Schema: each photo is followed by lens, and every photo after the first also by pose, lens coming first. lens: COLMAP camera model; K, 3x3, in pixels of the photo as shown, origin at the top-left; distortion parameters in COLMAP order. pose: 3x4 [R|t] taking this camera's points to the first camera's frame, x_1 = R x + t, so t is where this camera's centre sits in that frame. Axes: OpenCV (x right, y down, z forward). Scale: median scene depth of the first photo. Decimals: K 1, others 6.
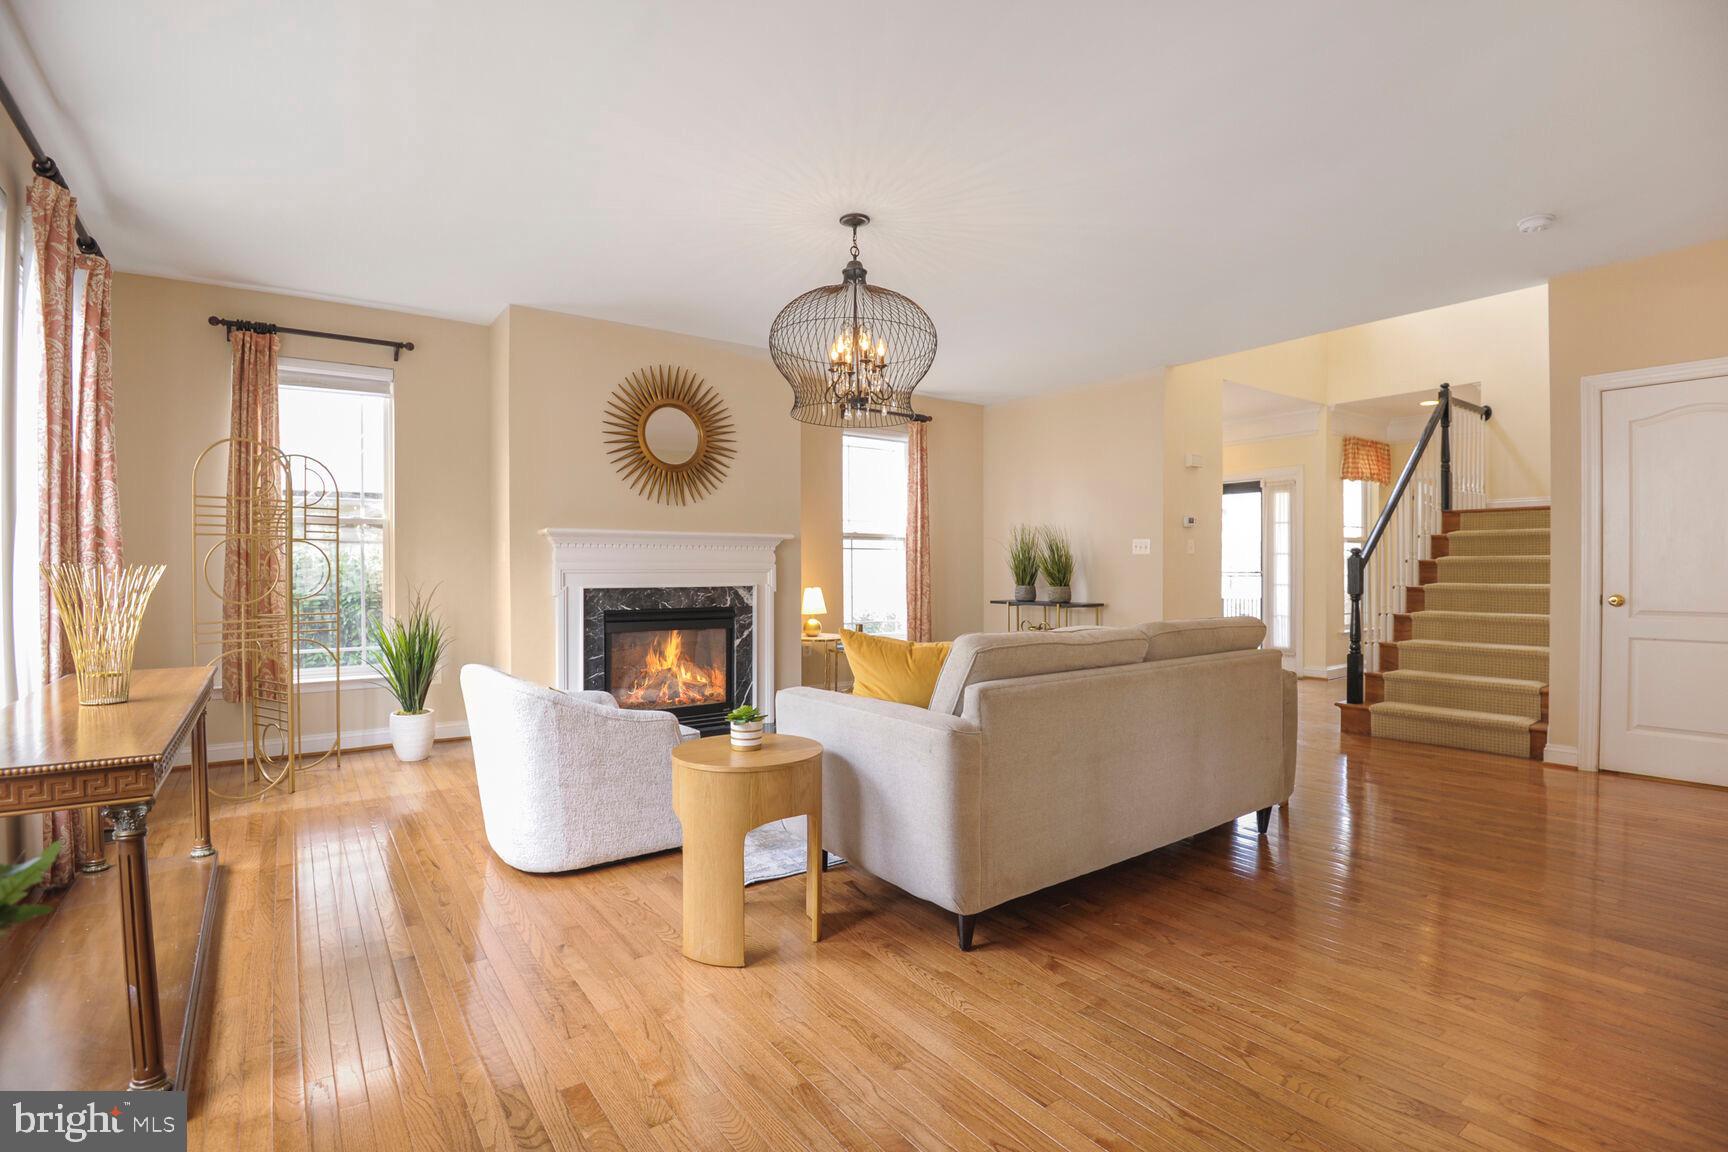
lens RADIAL K [[817.3, 0, 825.9], [0, 817.3, 579.7], [0, 0, 1]] dist [-0.035218, -0.000273]
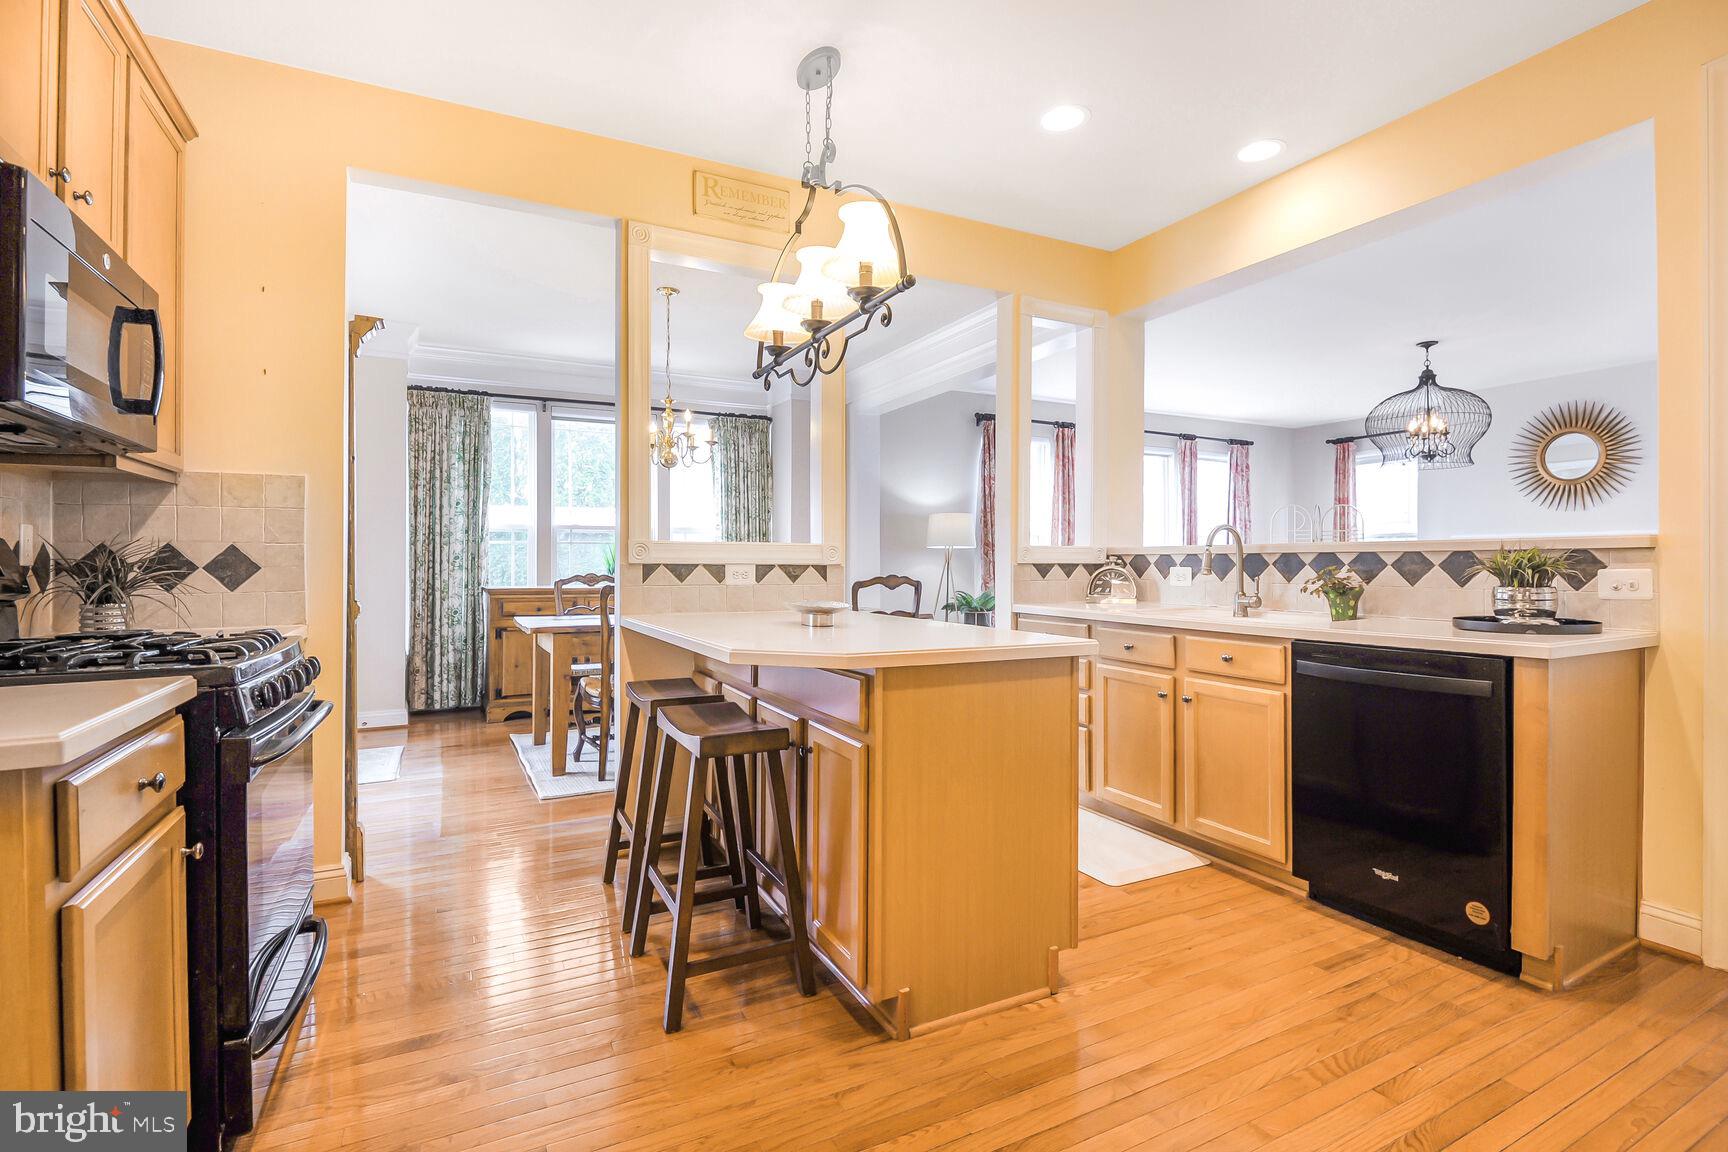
lens RADIAL K [[801.5, 0, 865.4], [0, 801.5, 563.0], [0, 0, 1]] dist [0.021063, -0.023648]
pose [[-0.129130, -0.001268, -0.991627, 1.422507], [-0.003788, 0.999993, -0.000785, -0.009244], [0.991620, 0.003654, -0.129134, 0.095537]]
